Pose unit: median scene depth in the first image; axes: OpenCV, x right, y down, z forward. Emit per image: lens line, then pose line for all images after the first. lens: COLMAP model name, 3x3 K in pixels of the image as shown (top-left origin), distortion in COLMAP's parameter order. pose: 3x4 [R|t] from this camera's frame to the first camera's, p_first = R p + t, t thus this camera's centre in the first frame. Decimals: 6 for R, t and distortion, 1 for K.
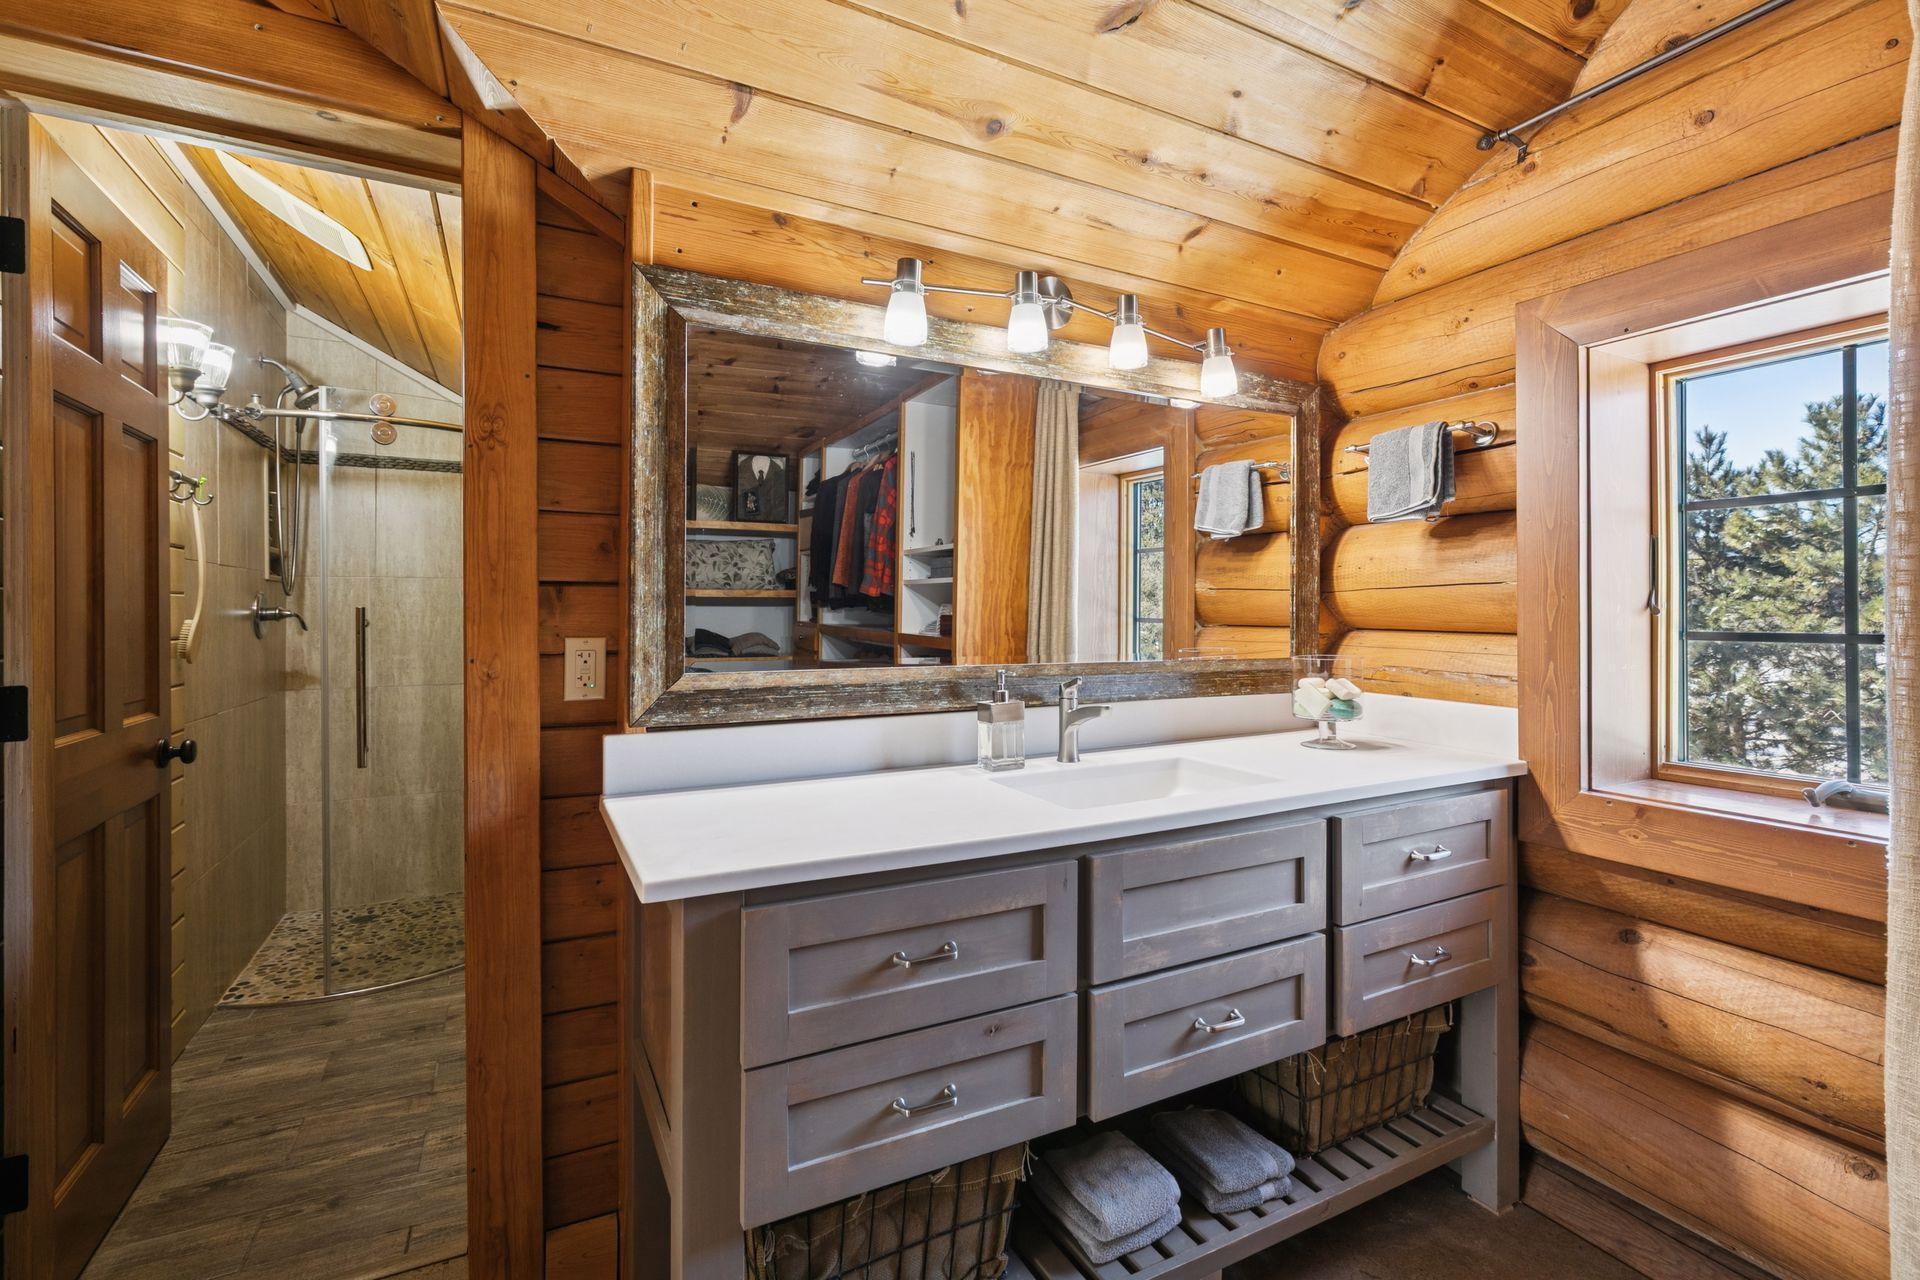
lens RADIAL K [[854.4, 0, 958.1], [0, 854.4, 625.6], [0, 0, 1]] dist [-0.000295, 0.000403]
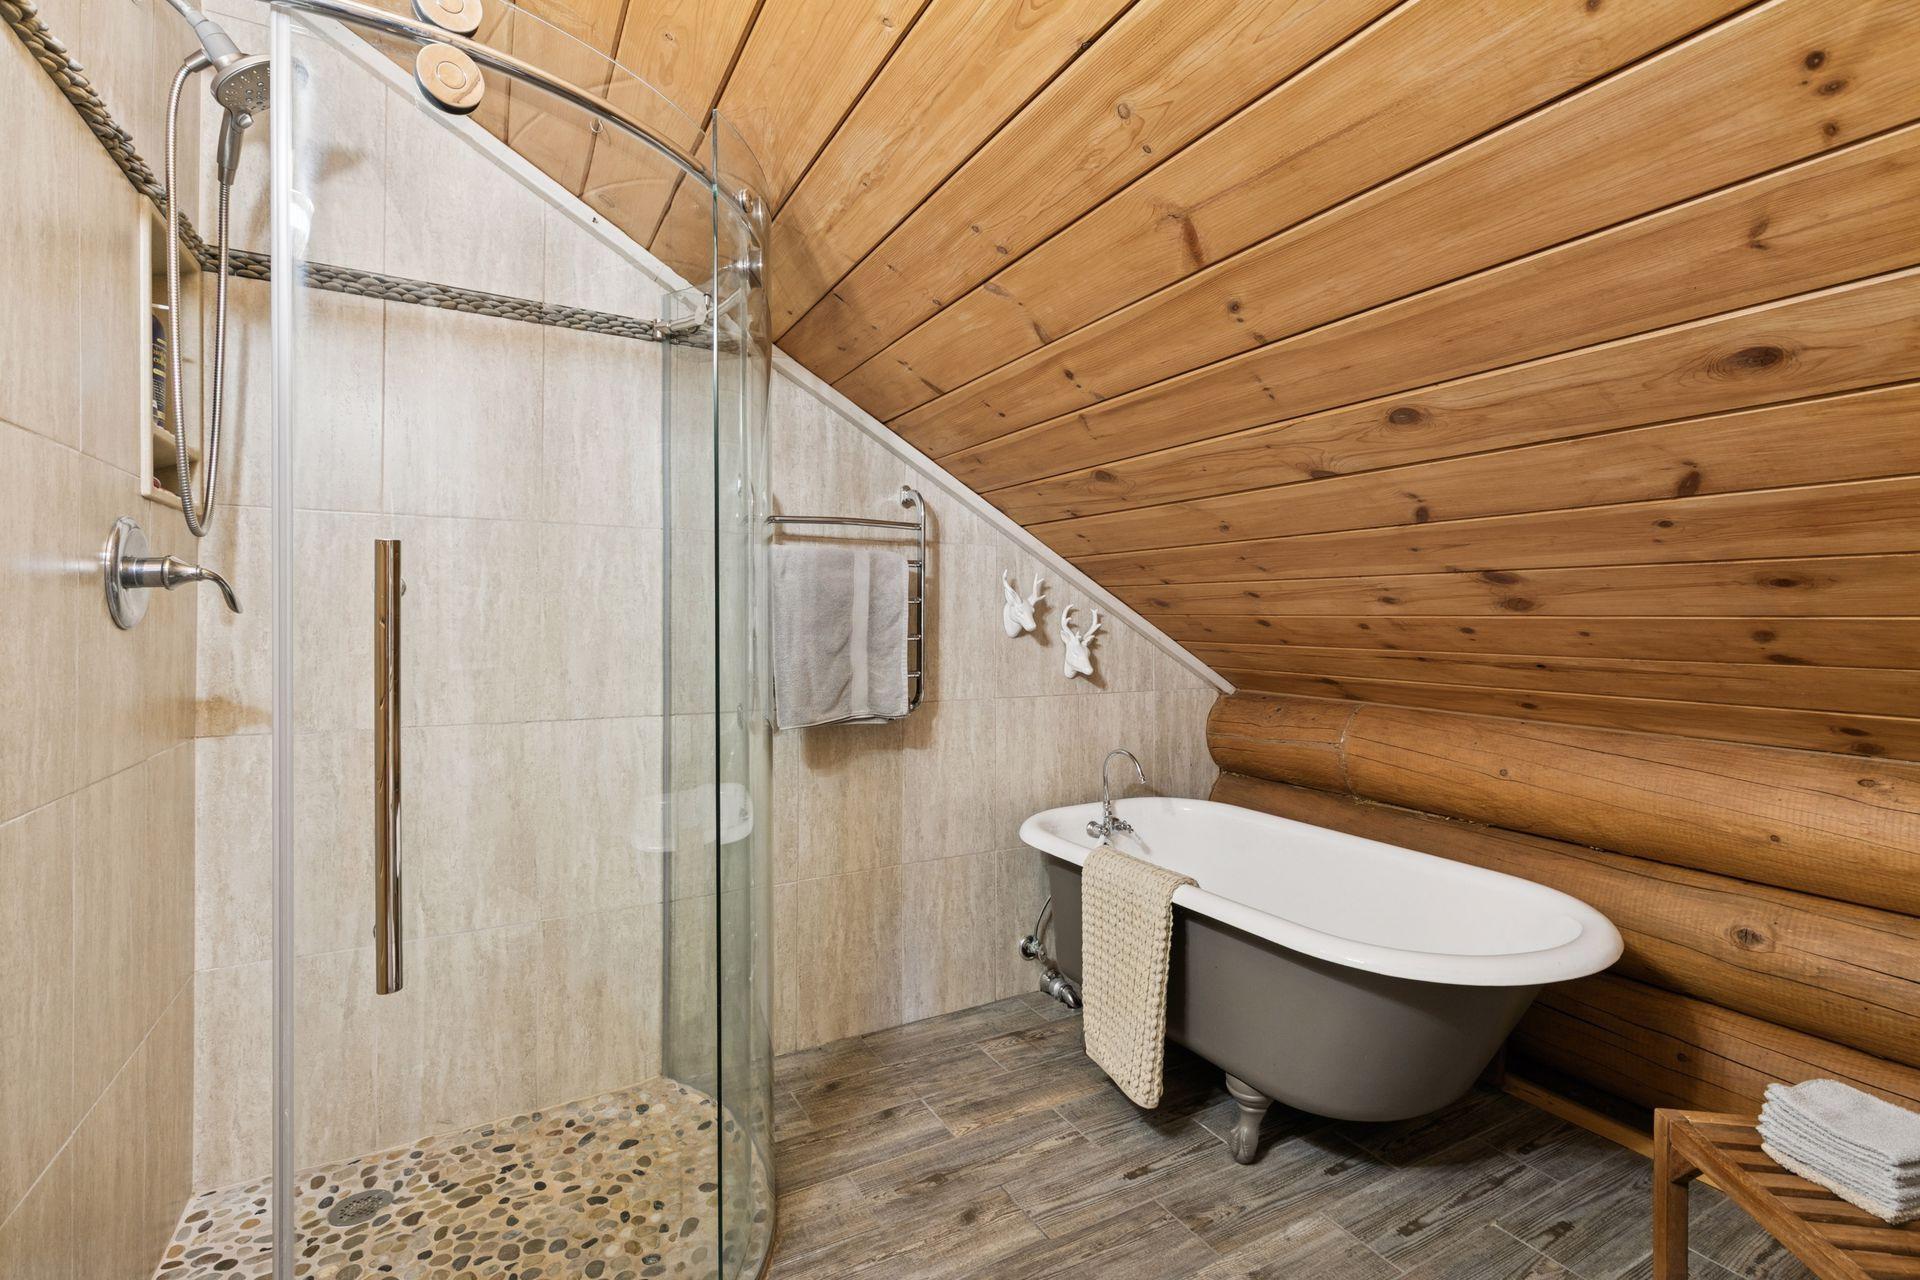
lens RADIAL K [[854.4, 0, 962.9], [0, 854.4, 636.3], [0, 0, 1]] dist [-0.000295, 0.000403]
pose [[0.998986, 0.009752, 0.043962, -0.368773], [-0.009871, 0.999948, 0.002501, 0.012187], [-0.043935, -0.002932, 0.999030, 0.490465]]
